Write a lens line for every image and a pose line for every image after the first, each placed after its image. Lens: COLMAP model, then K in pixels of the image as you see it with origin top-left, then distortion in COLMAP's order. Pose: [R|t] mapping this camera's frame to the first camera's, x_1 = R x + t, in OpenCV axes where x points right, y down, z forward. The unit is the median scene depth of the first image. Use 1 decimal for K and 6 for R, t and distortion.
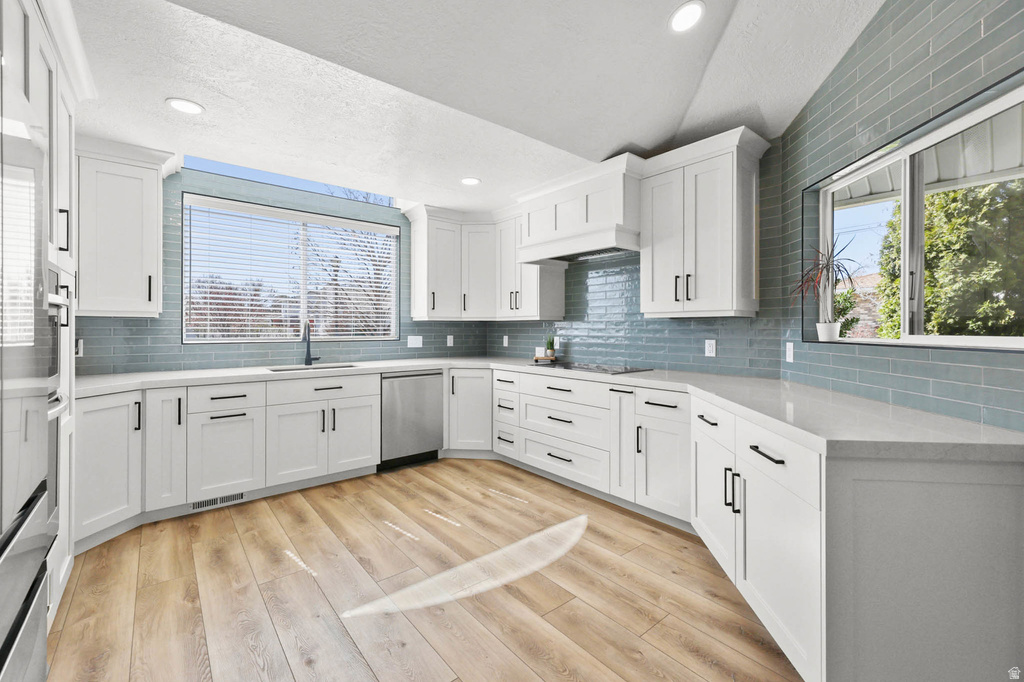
lens RADIAL K [[425.5, 0, 494.1], [0, 425.5, 326.0], [0, 0, 1]] dist [0.000692, -0.001851]
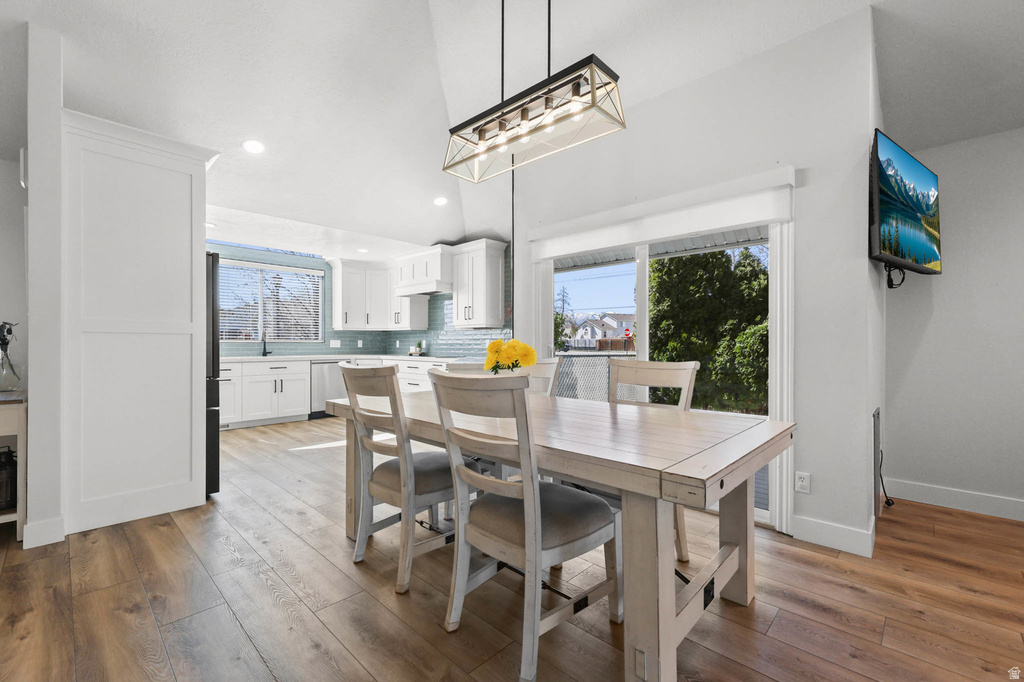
lens RADIAL K [[425.5, 0, 503.8], [0, 425.5, 342.8], [0, 0, 1]] dist [0.000692, -0.001851]
pose [[0.990704, 0.000028, 0.136036, 0.309854], [-0.000953, 0.999977, 0.006738, 0.032123], [-0.136033, -0.006805, 0.990681, -0.914052]]
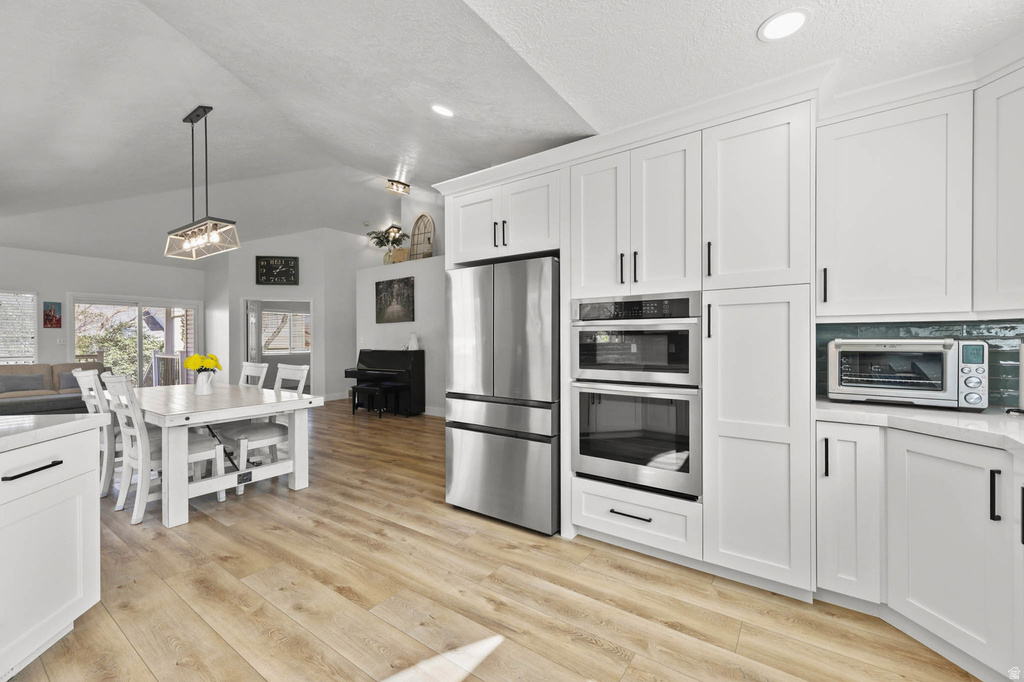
lens RADIAL K [[425.5, 0, 517.0], [0, 425.5, 339.5], [0, 0, 1]] dist [0.000692, -0.001851]
pose [[-0.953826, 0.002600, -0.300349, -0.061437], [0.004821, 0.999966, -0.006655, 0.006584], [0.300322, -0.007796, -0.953806, 1.128199]]
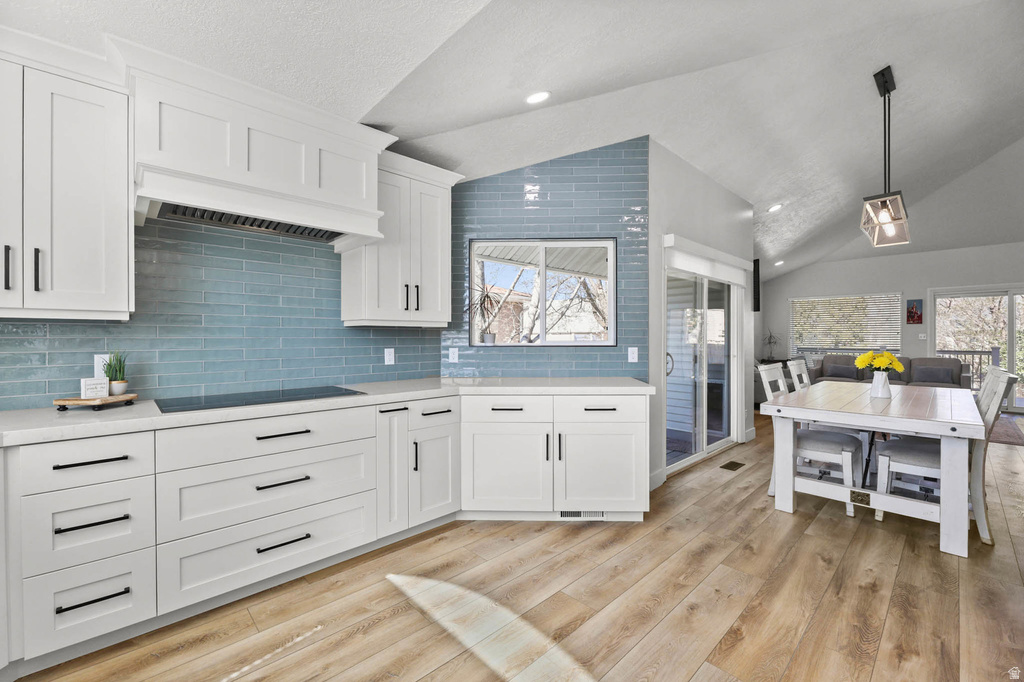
lens RADIAL K [[425.5, 0, 514.3], [0, 425.5, 341.0], [0, 0, 1]] dist [0.000692, -0.001851]
pose [[-0.097198, -0.011212, 0.995202, -0.525509], [-0.004842, 0.999930, 0.010793, 0.001136], [-0.995253, -0.003770, -0.097246, 0.756682]]
